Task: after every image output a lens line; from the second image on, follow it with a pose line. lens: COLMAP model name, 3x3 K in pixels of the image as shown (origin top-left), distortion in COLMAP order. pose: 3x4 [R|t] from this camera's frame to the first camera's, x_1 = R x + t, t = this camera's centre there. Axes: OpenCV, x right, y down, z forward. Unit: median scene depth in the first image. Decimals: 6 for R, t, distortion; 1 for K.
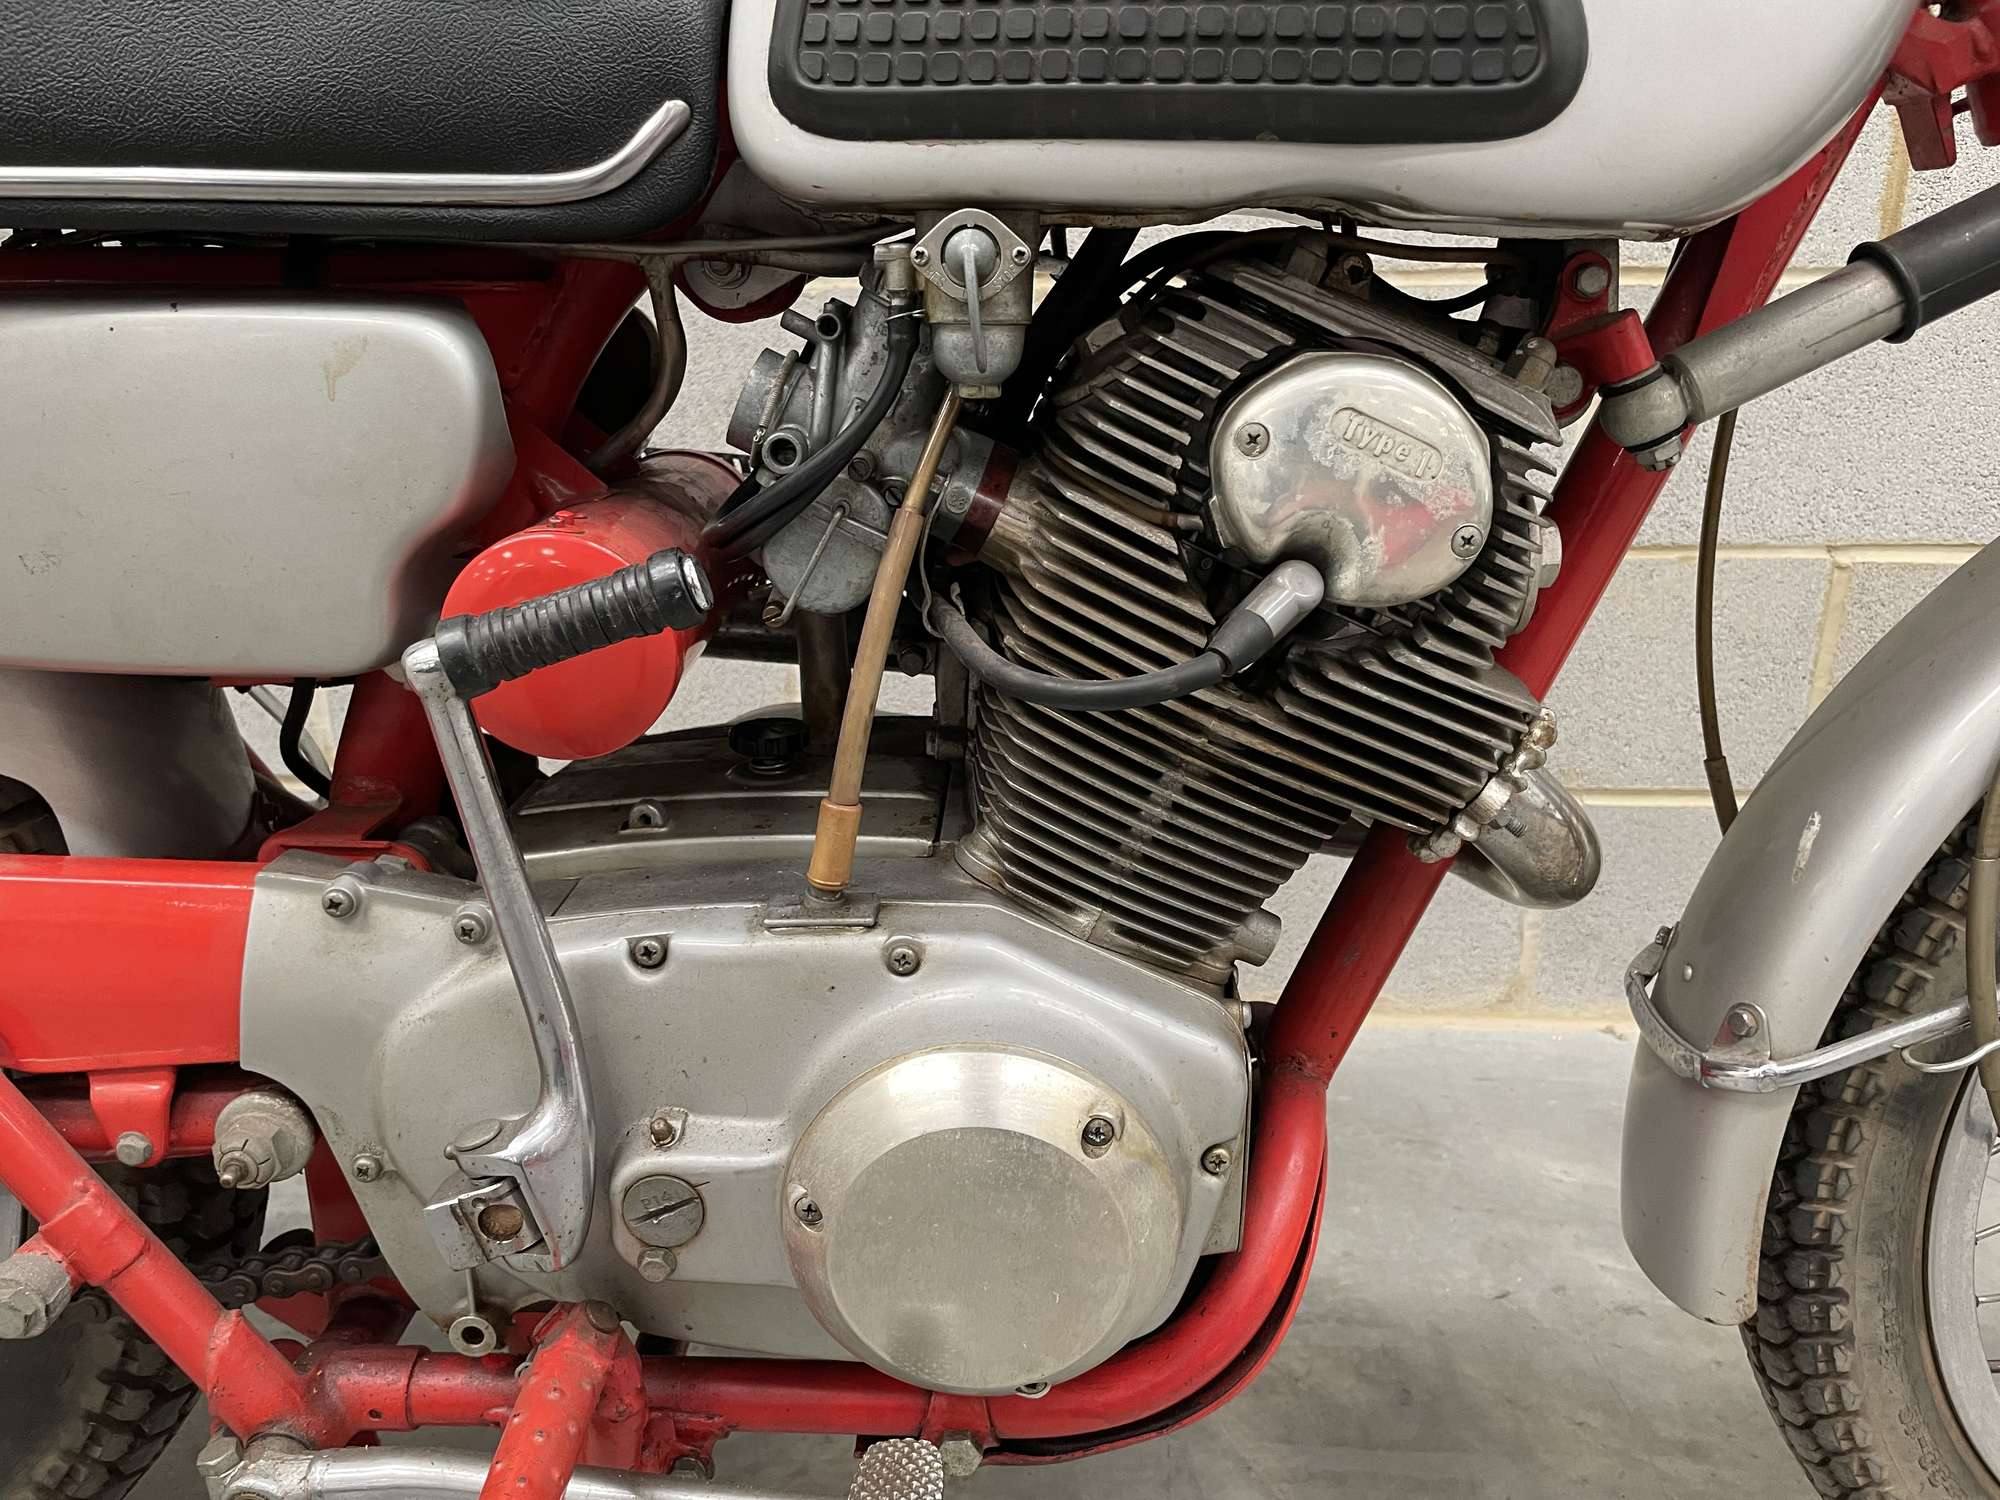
lens RADIAL K [[1547.5, 0, 995.3], [0, 1547.5, 768.2], [0, 0, 1]] dist [0.076703, -0.120333]
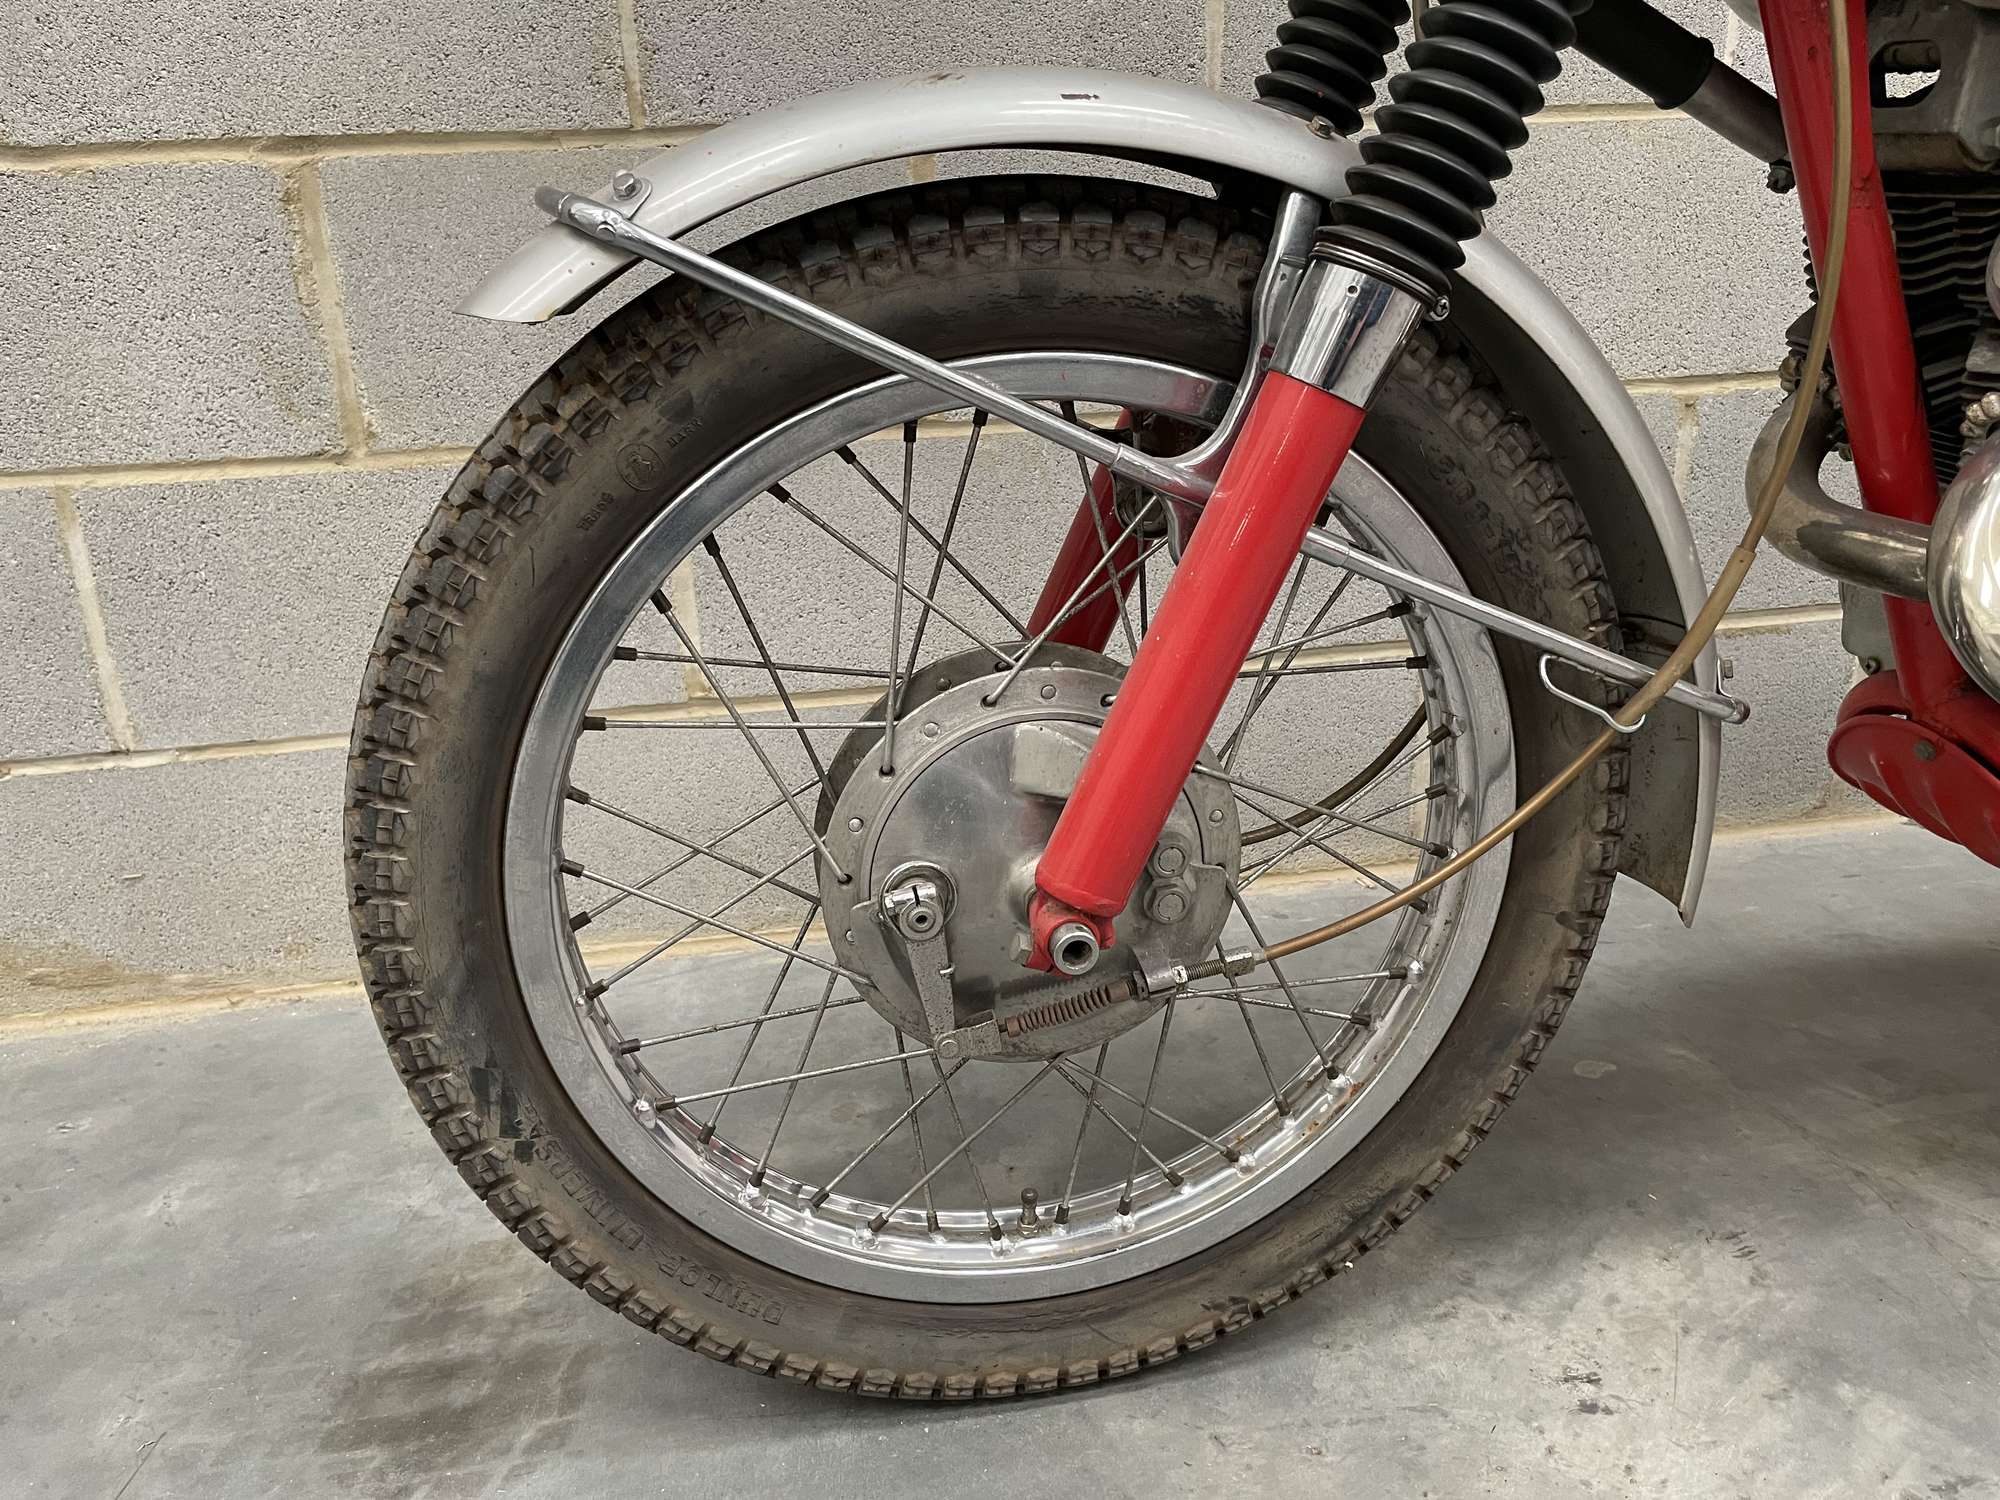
lens RADIAL K [[1547.5, 0, 991.5], [0, 1547.5, 764.5], [0, 0, 1]] dist [0.076703, -0.120333]
pose [[0.975183, -0.103487, 0.195727, -1.224976], [0.095454, 0.994174, 0.050062, 0.037313], [-0.199767, -0.030136, 0.979380, 0.193087]]
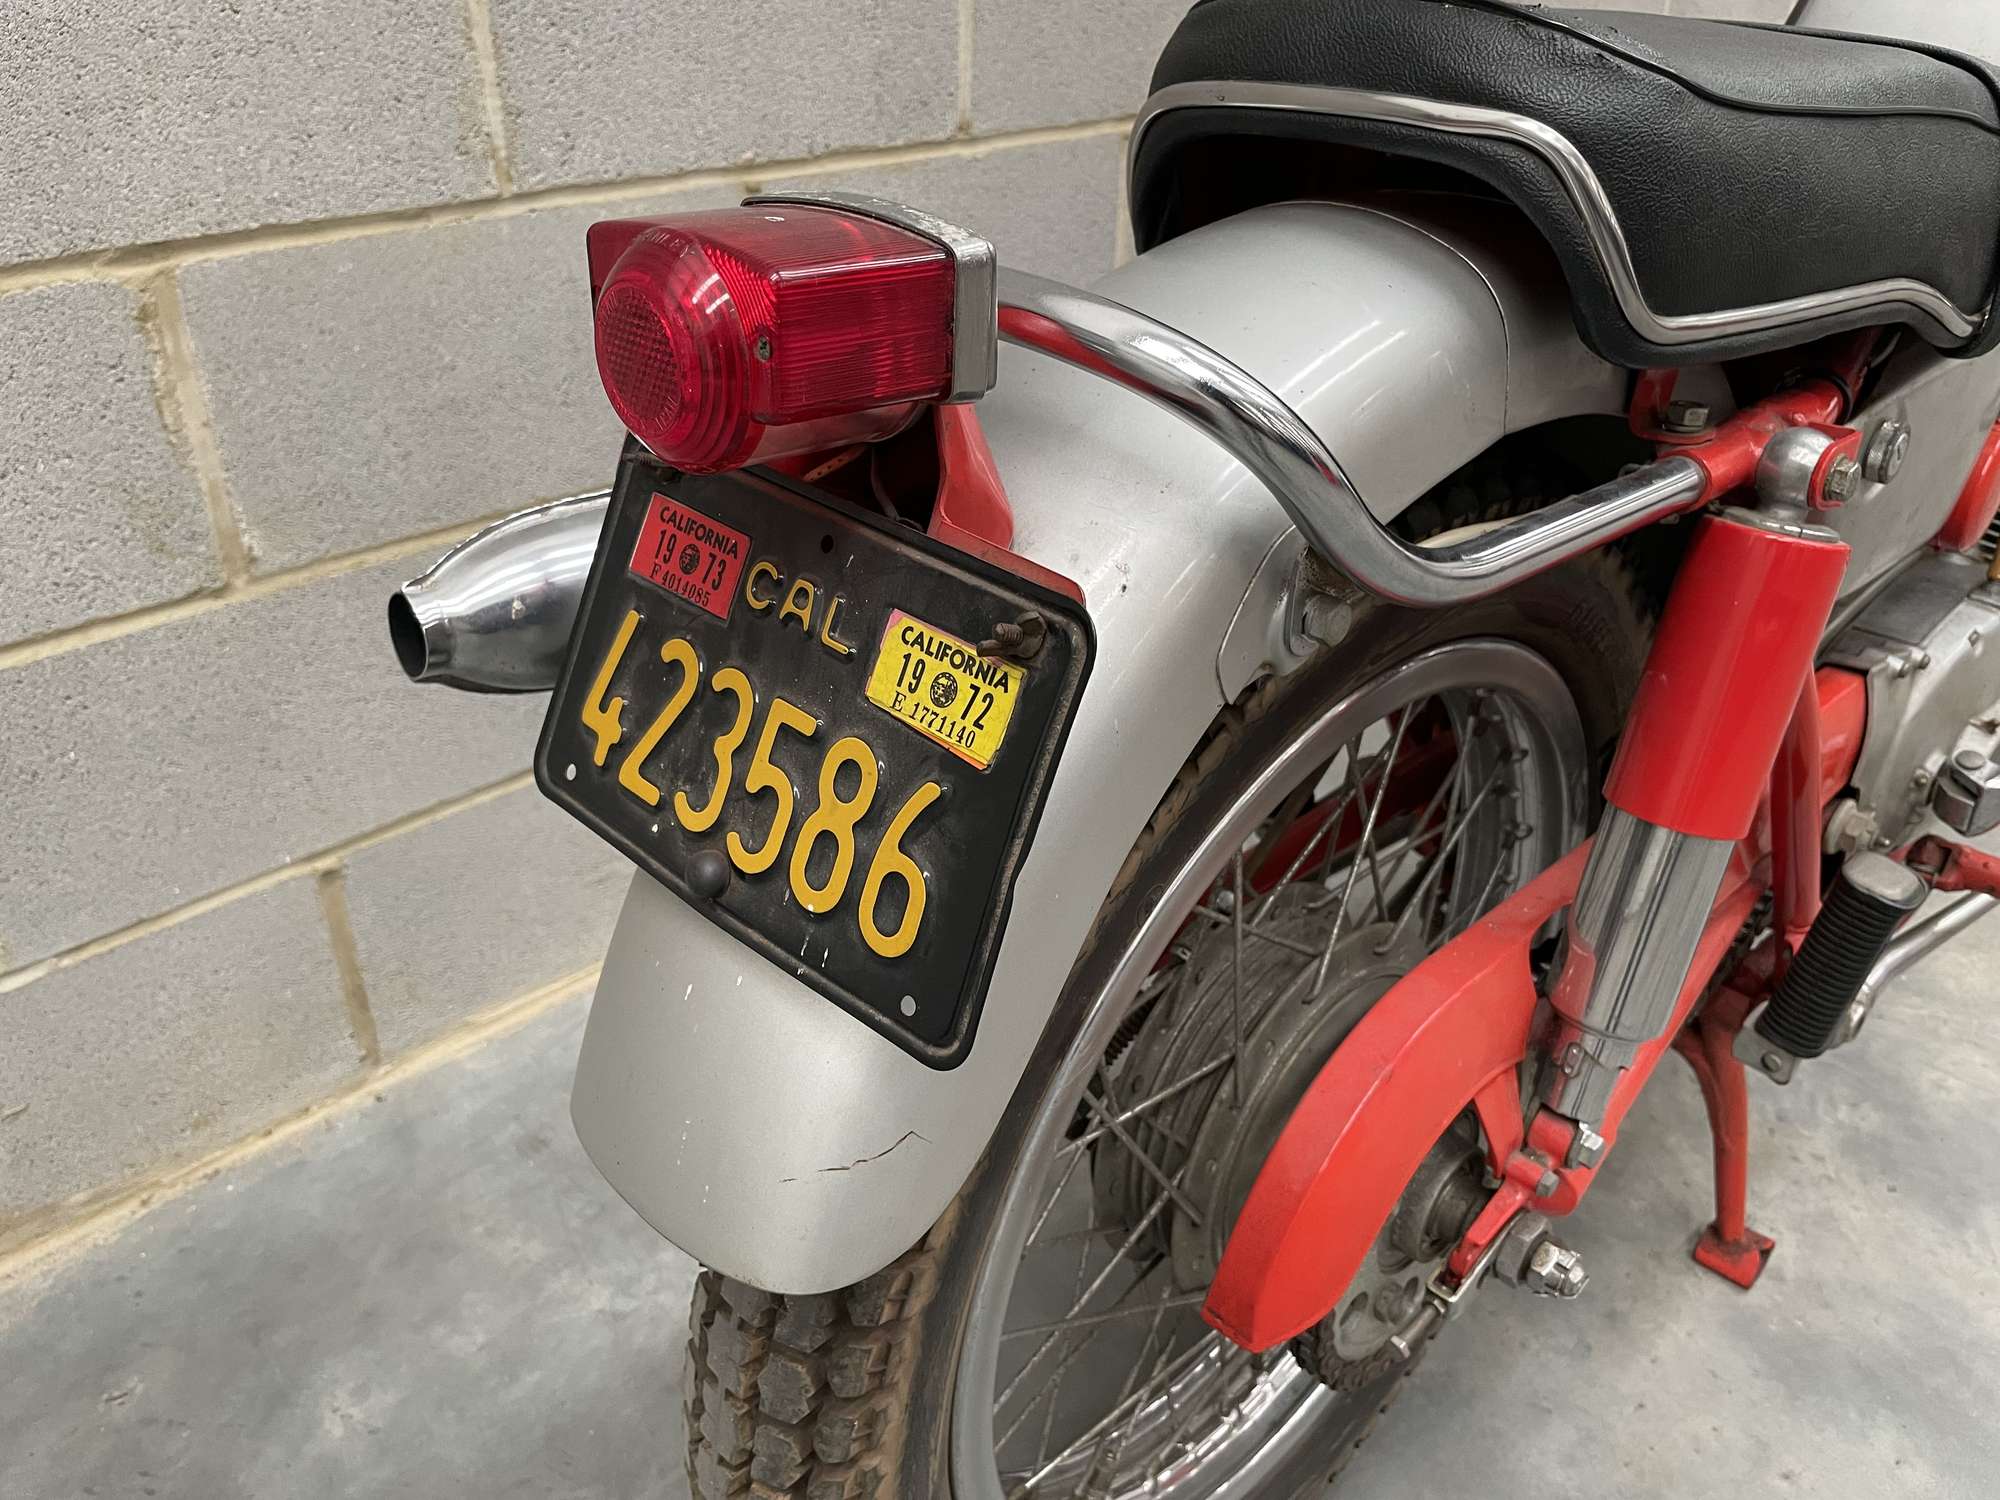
lens RADIAL K [[1547.5, 0, 1003.7], [0, 1547.5, 751.3], [0, 0, 1]] dist [0.076703, -0.120333]
pose [[0.686023, -0.351128, 0.637245, -2.342430], [0.214310, 0.934504, 0.284205, -0.558578], [-0.695301, -0.058403, 0.716342, 0.477011]]
